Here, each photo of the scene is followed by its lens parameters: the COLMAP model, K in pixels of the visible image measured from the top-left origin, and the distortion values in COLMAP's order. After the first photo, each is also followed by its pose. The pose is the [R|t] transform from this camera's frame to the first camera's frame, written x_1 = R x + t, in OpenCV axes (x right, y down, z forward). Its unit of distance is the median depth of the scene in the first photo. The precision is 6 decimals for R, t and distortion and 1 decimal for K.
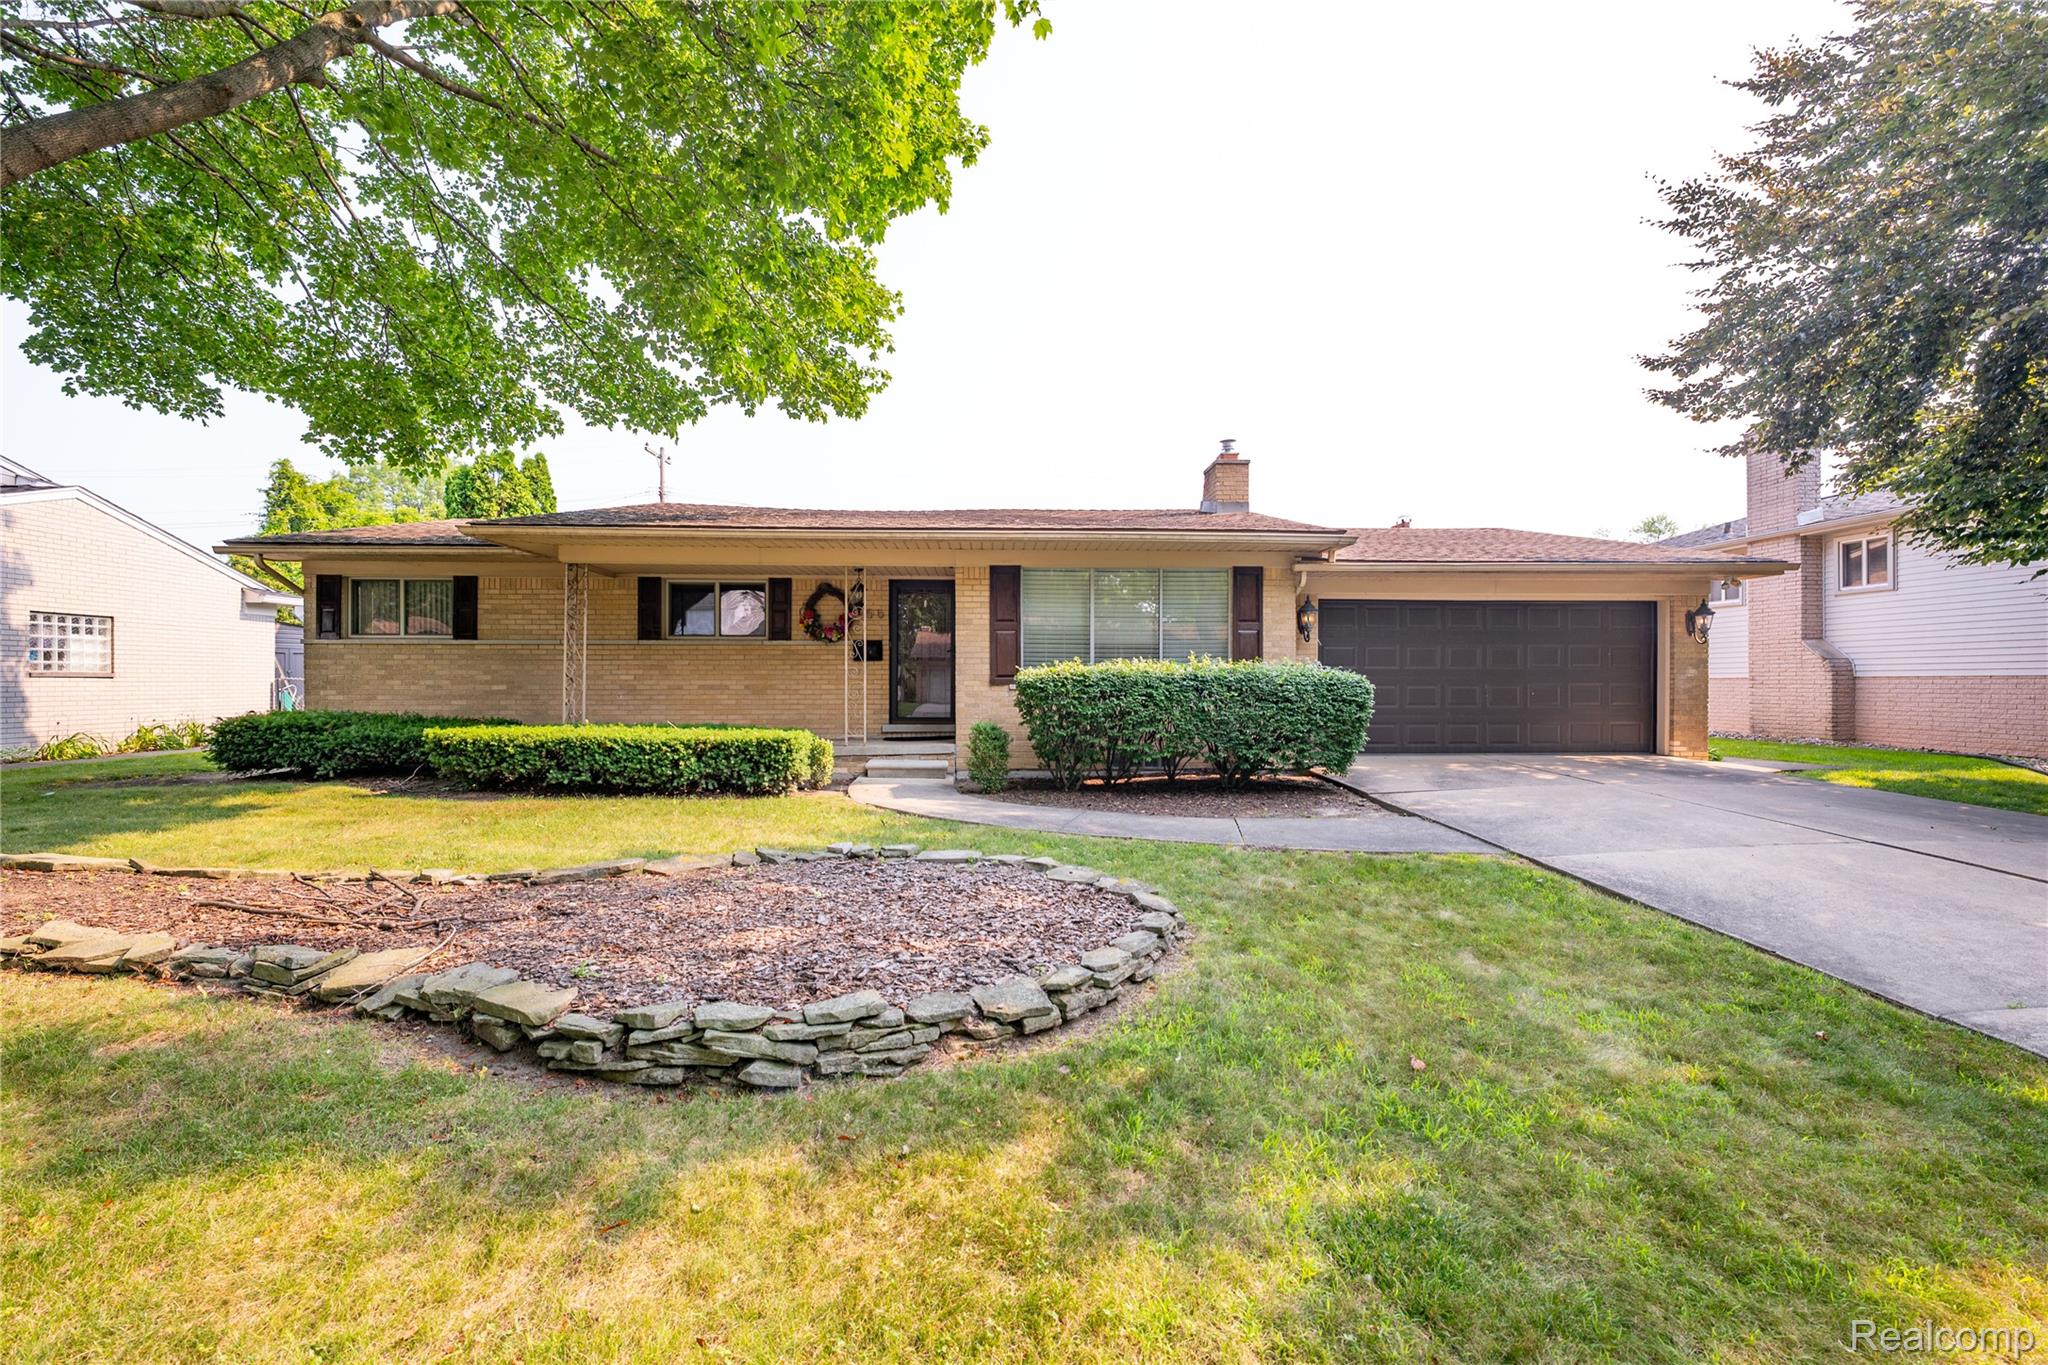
lens RADIAL K [[839.3, 0, 1025.9], [0, 839.3, 678.7], [0, 0, 1]] dist [0.001433, 0.000457]
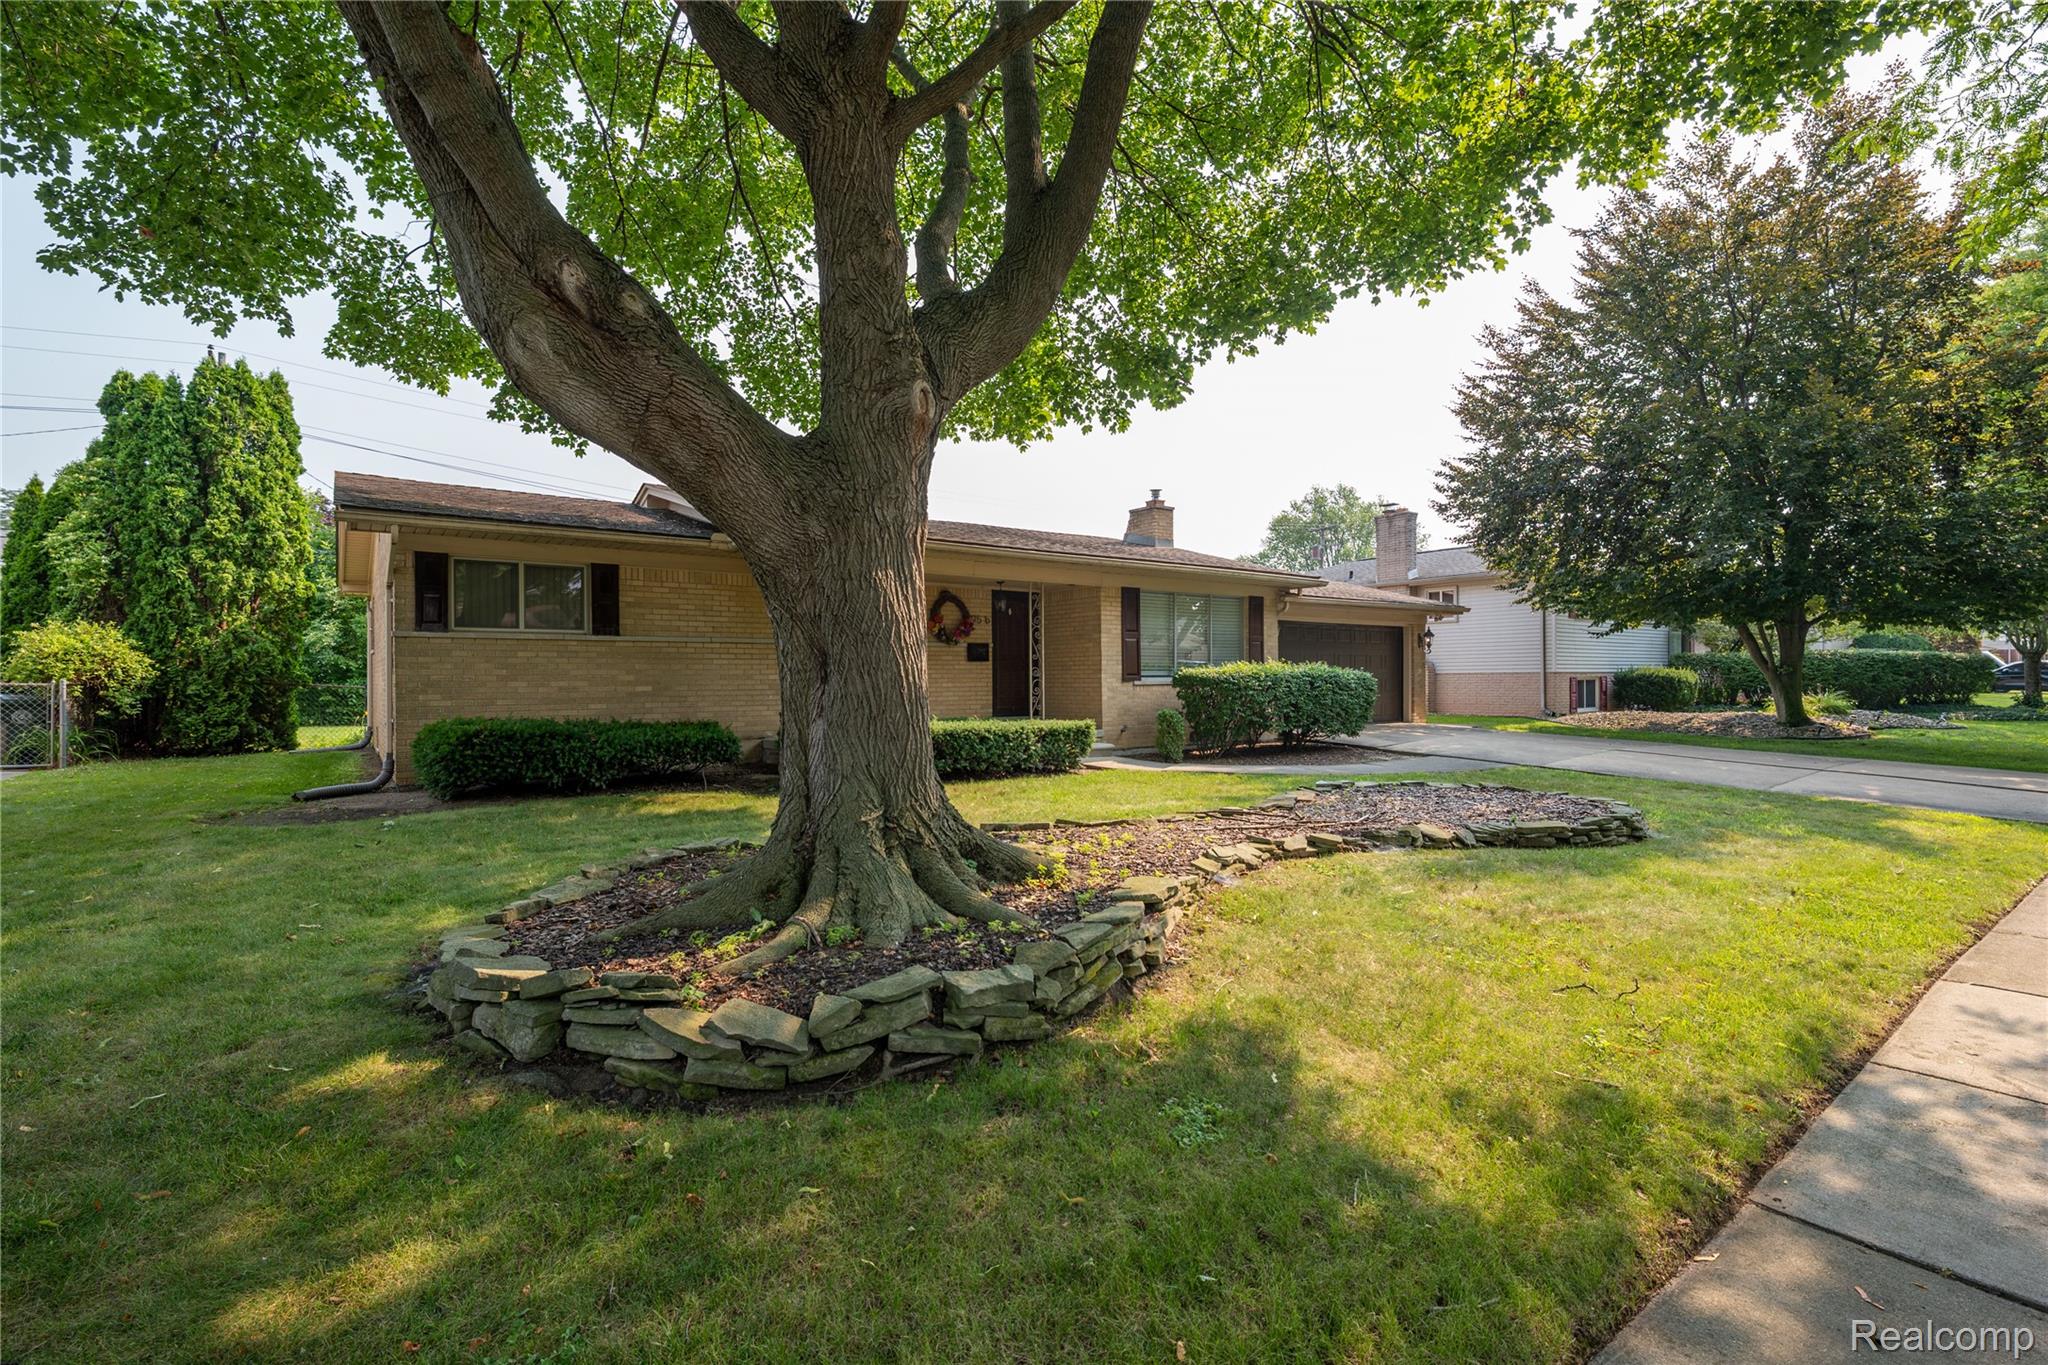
lens RADIAL K [[898.7, 0, 1024.9], [0, 898.7, 680.4], [0, 0, 1]] dist [0.003862, 0.000195]
pose [[0.835286, -0.006191, 0.549781, -0.826192], [0.002928, 0.999973, 0.006813, -0.003771], [-0.549808, -0.004081, 0.835281, -0.046060]]
